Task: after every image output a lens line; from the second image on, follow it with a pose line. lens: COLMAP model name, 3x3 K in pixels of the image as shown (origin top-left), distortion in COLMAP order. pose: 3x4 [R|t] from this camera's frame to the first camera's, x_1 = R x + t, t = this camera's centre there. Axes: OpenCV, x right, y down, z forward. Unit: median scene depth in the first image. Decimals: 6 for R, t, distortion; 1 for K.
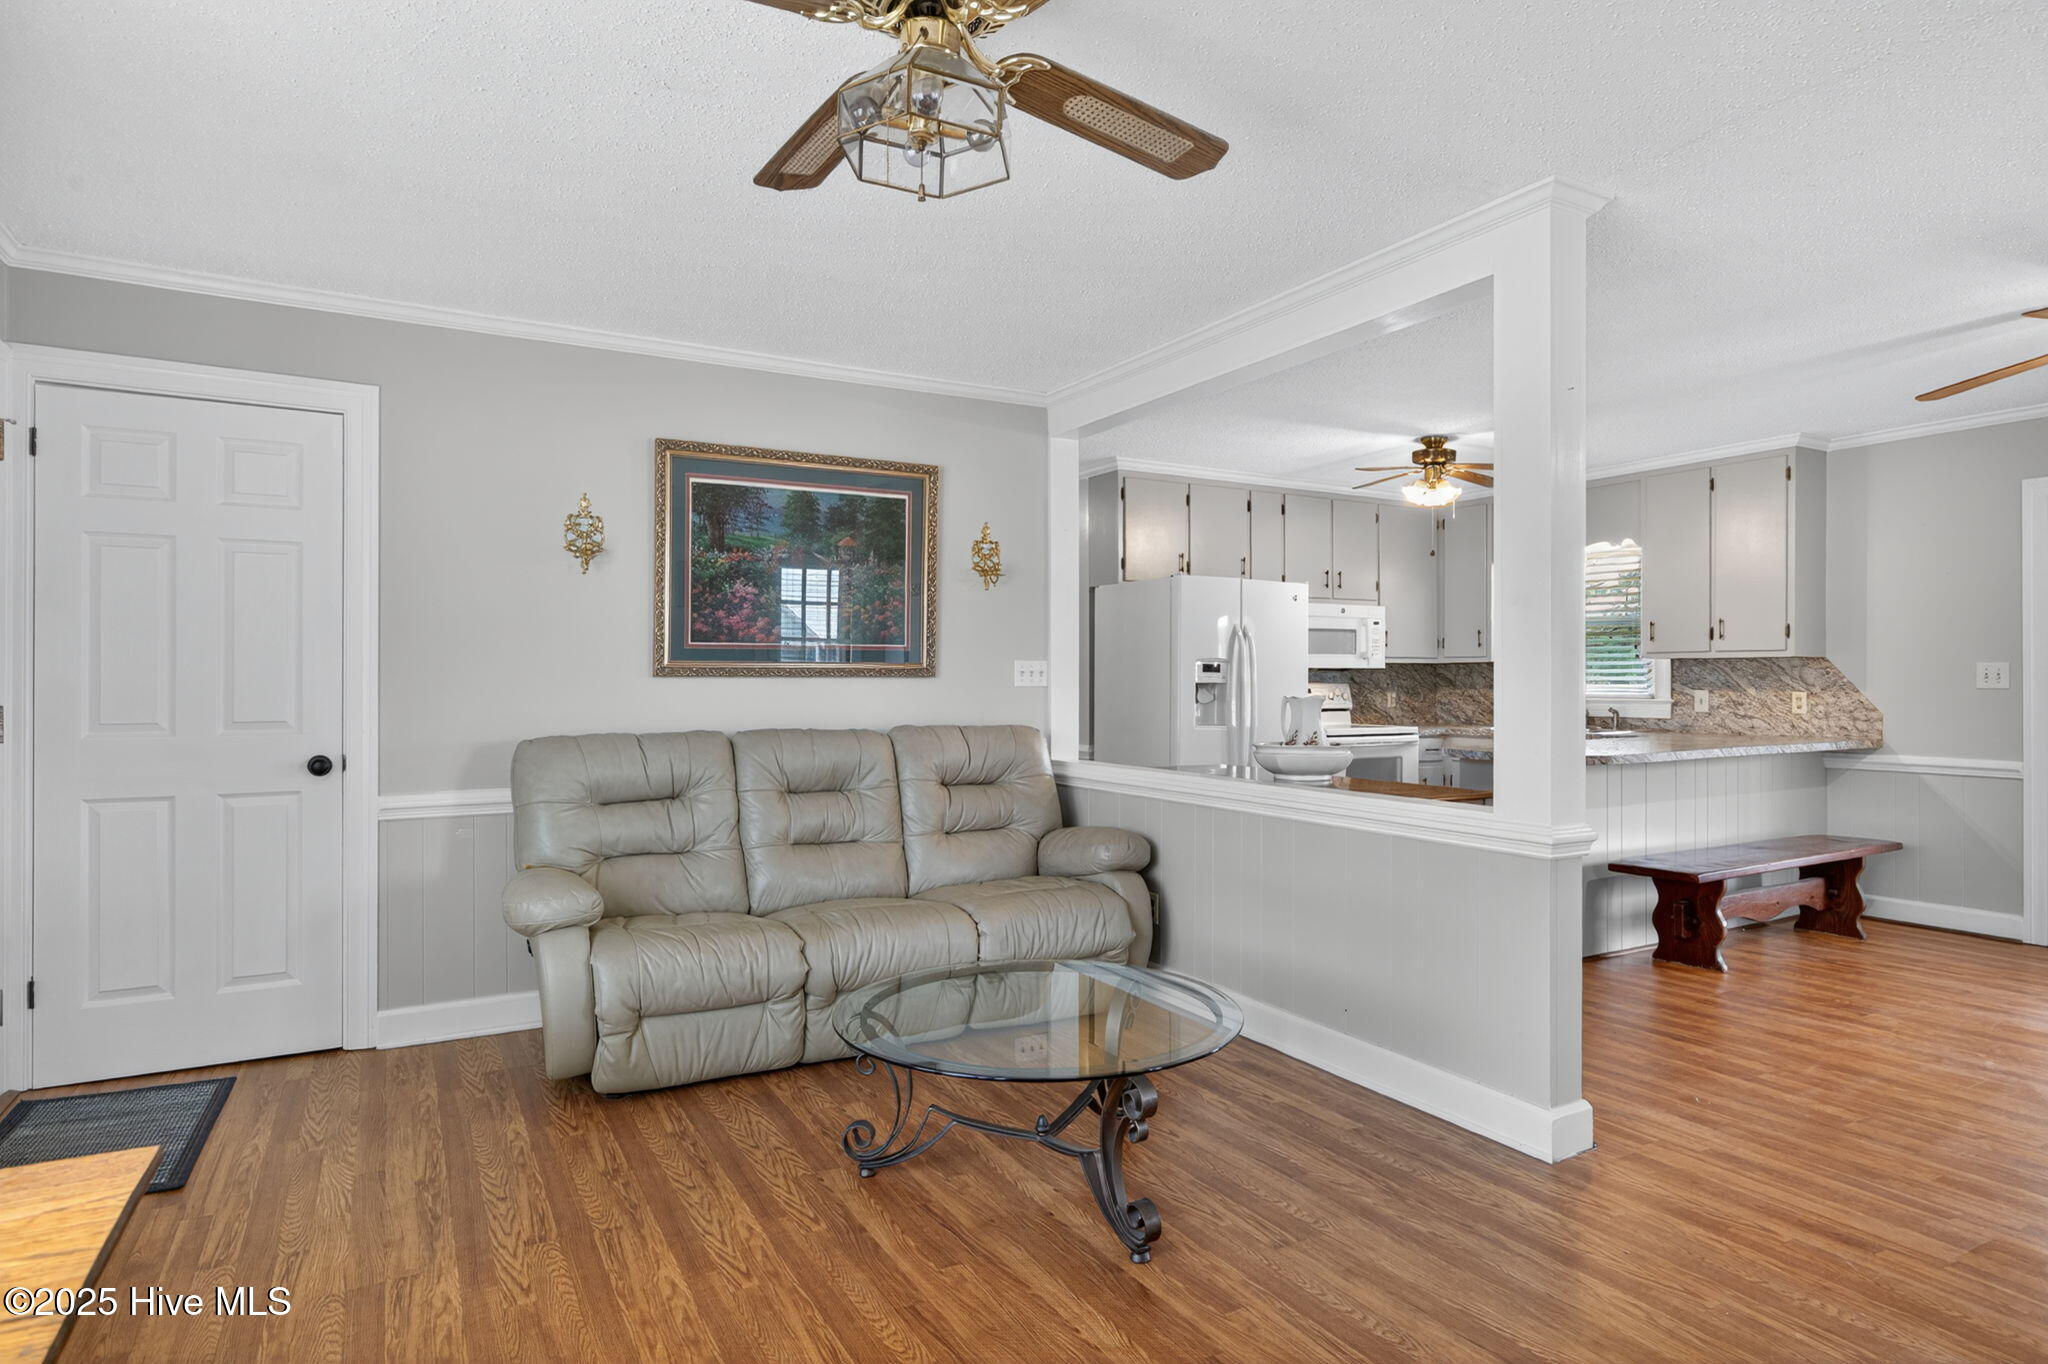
lens RADIAL K [[1149.7, 0, 1024.0], [0, 1149.7, 682.0], [0, 0, 1]] dist [0.004980, 0.002443]
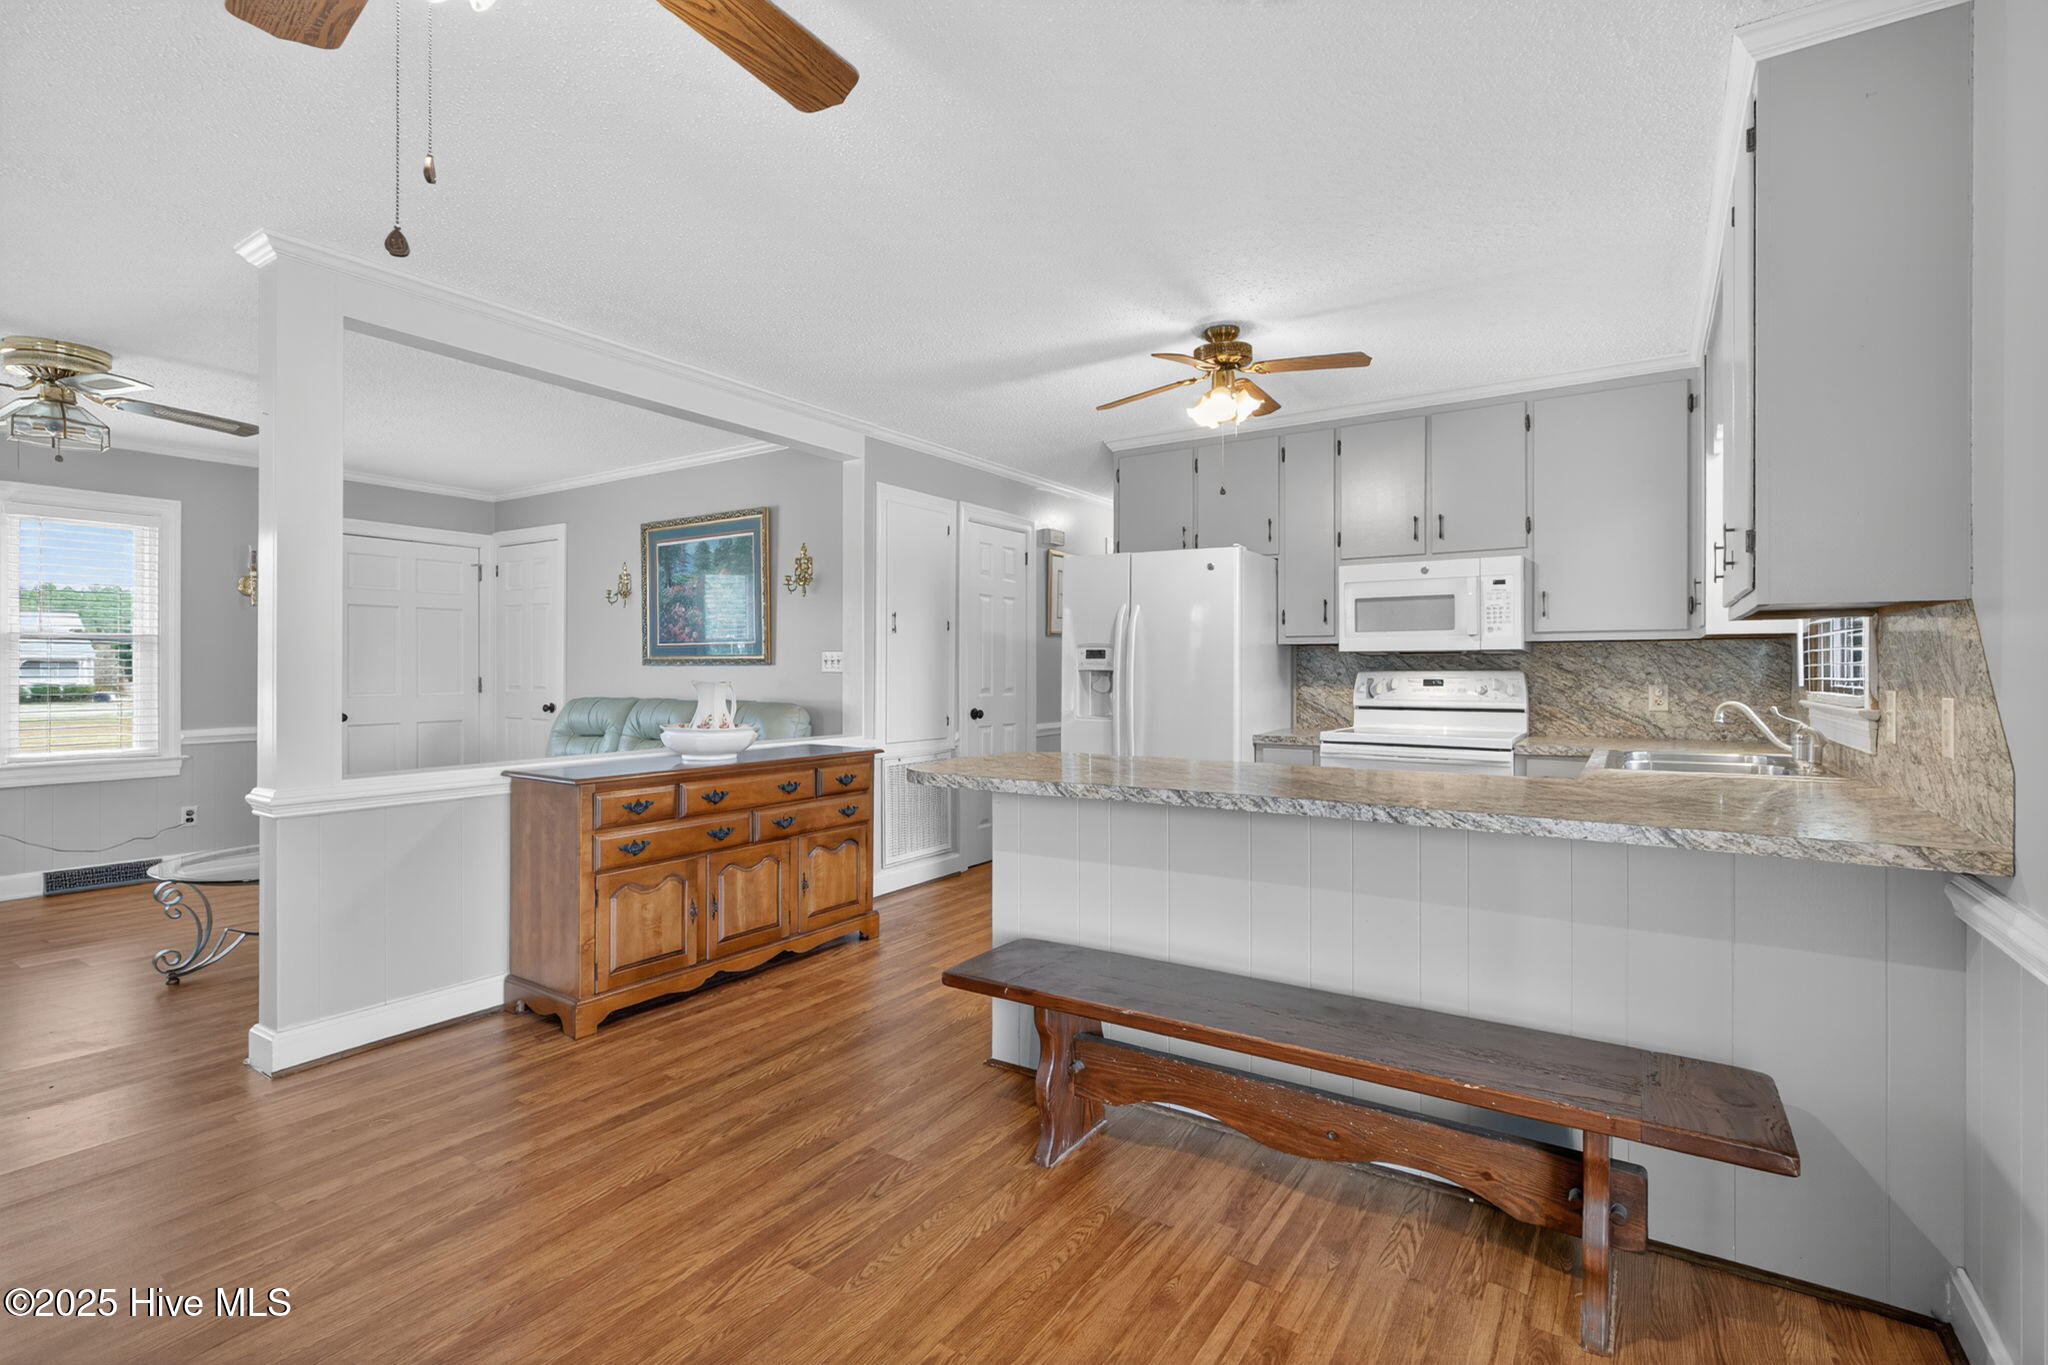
lens RADIAL K [[942.7, 0, 1027.8], [0, 942.7, 670.5], [0, 0, 1]] dist [0.001172, 0.000305]
pose [[0.448287, 0.001999, -0.893887, 0.808561], [-0.002516, 0.999996, 0.000974, 0.000399], [0.893886, 0.001812, 0.448291, 0.609923]]
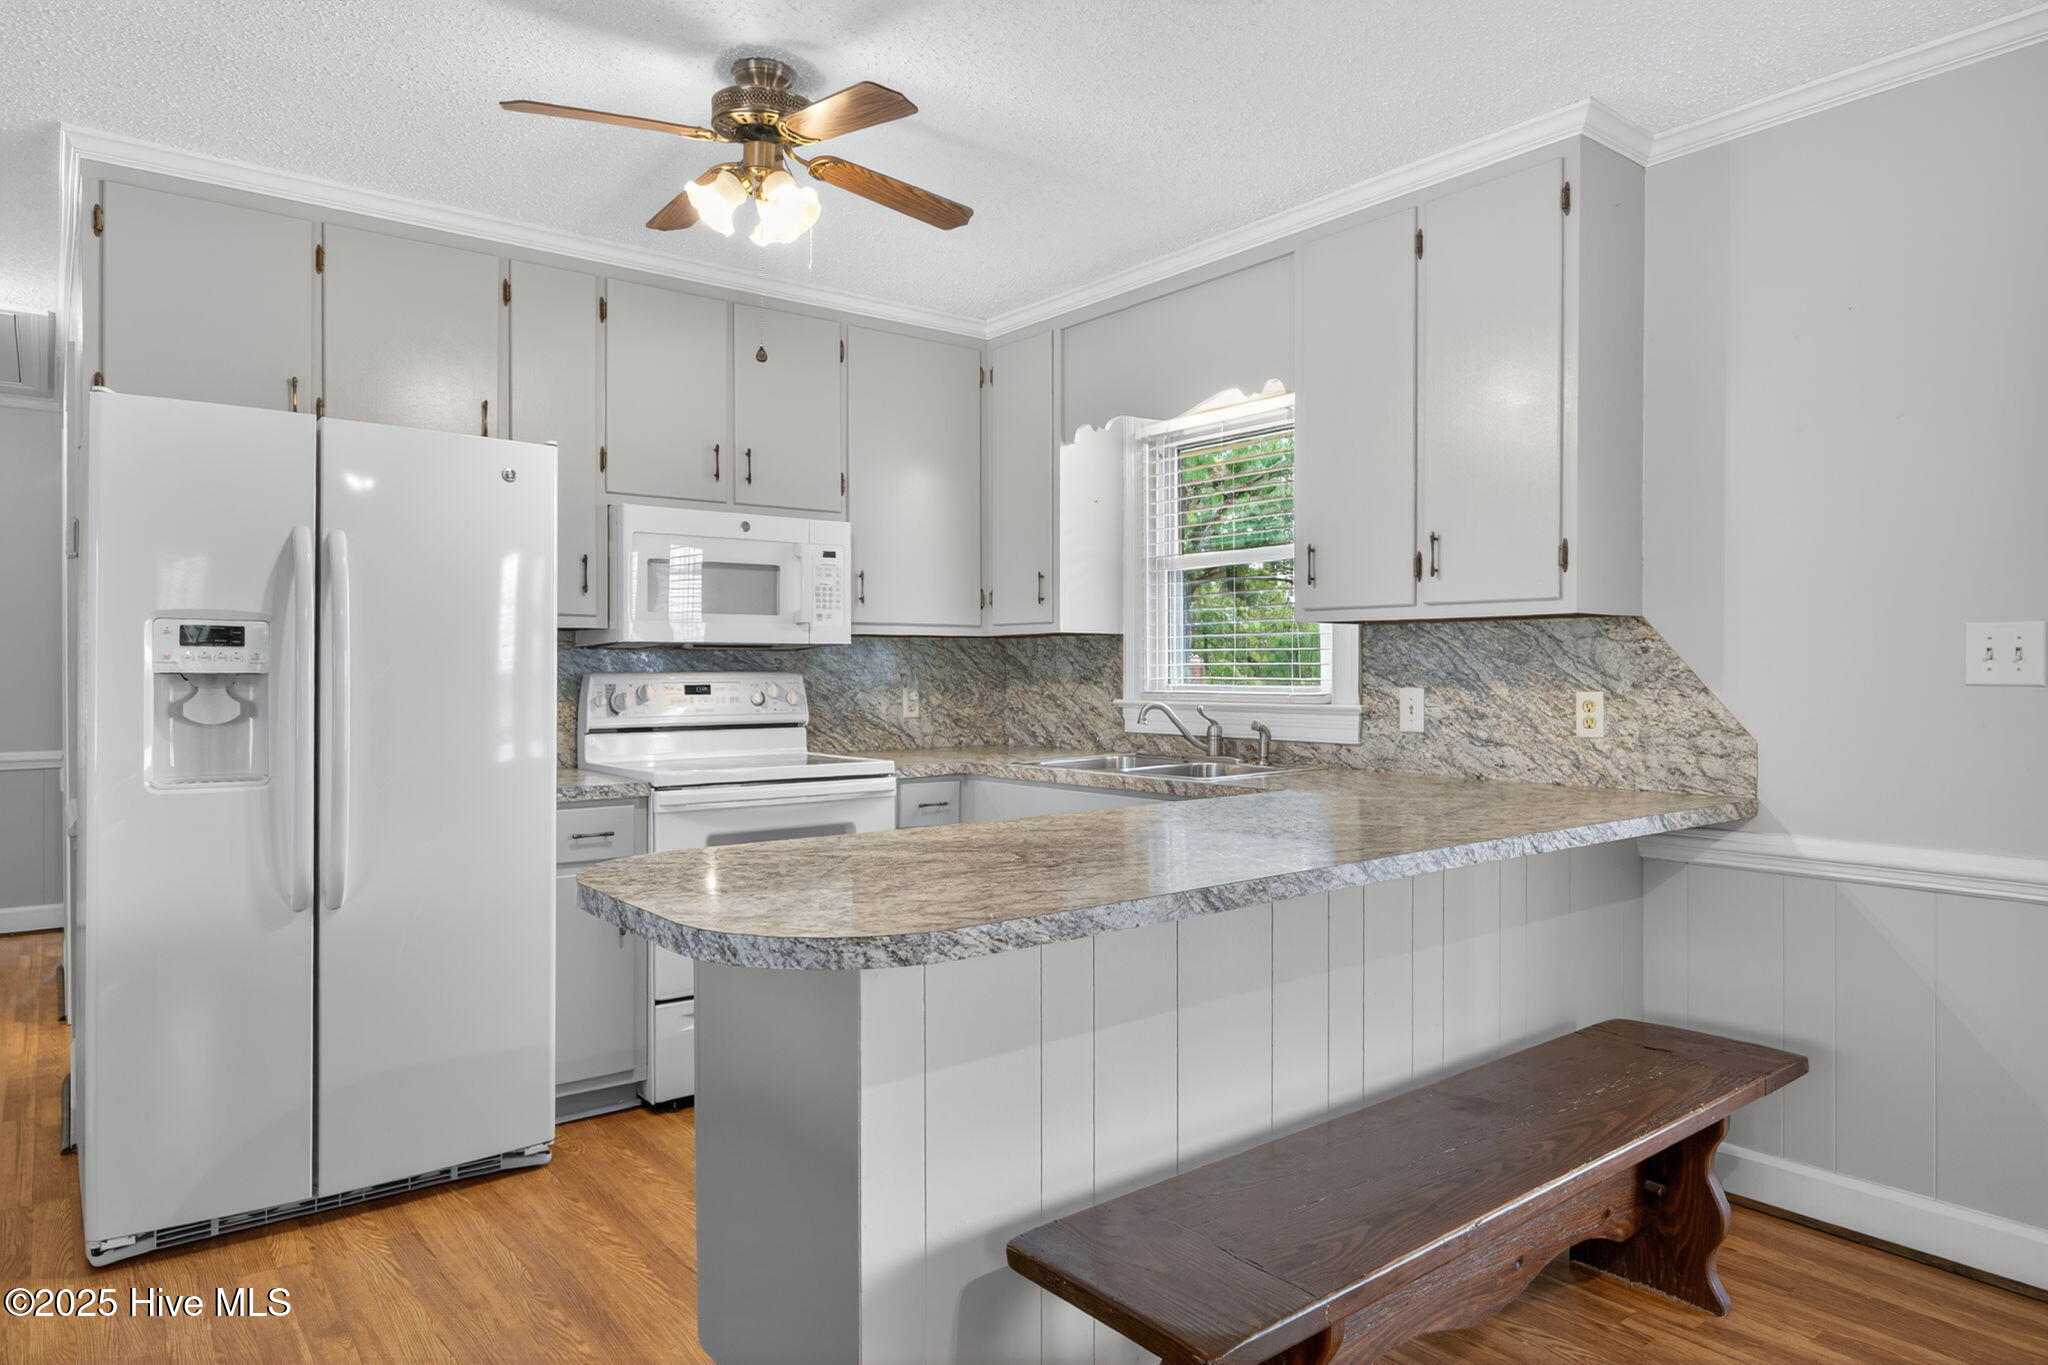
lens RADIAL K [[1252.9, 0, 1024.0], [0, 1252.9, 682.5], [0, 0, 1]] dist [0.003471, 0.001569]
pose [[0.989260, -0.002098, 0.146152, 0.372357], [0.000945, 0.999968, 0.007955, 0.000747], [-0.146164, -0.007732, 0.989230, 0.532262]]
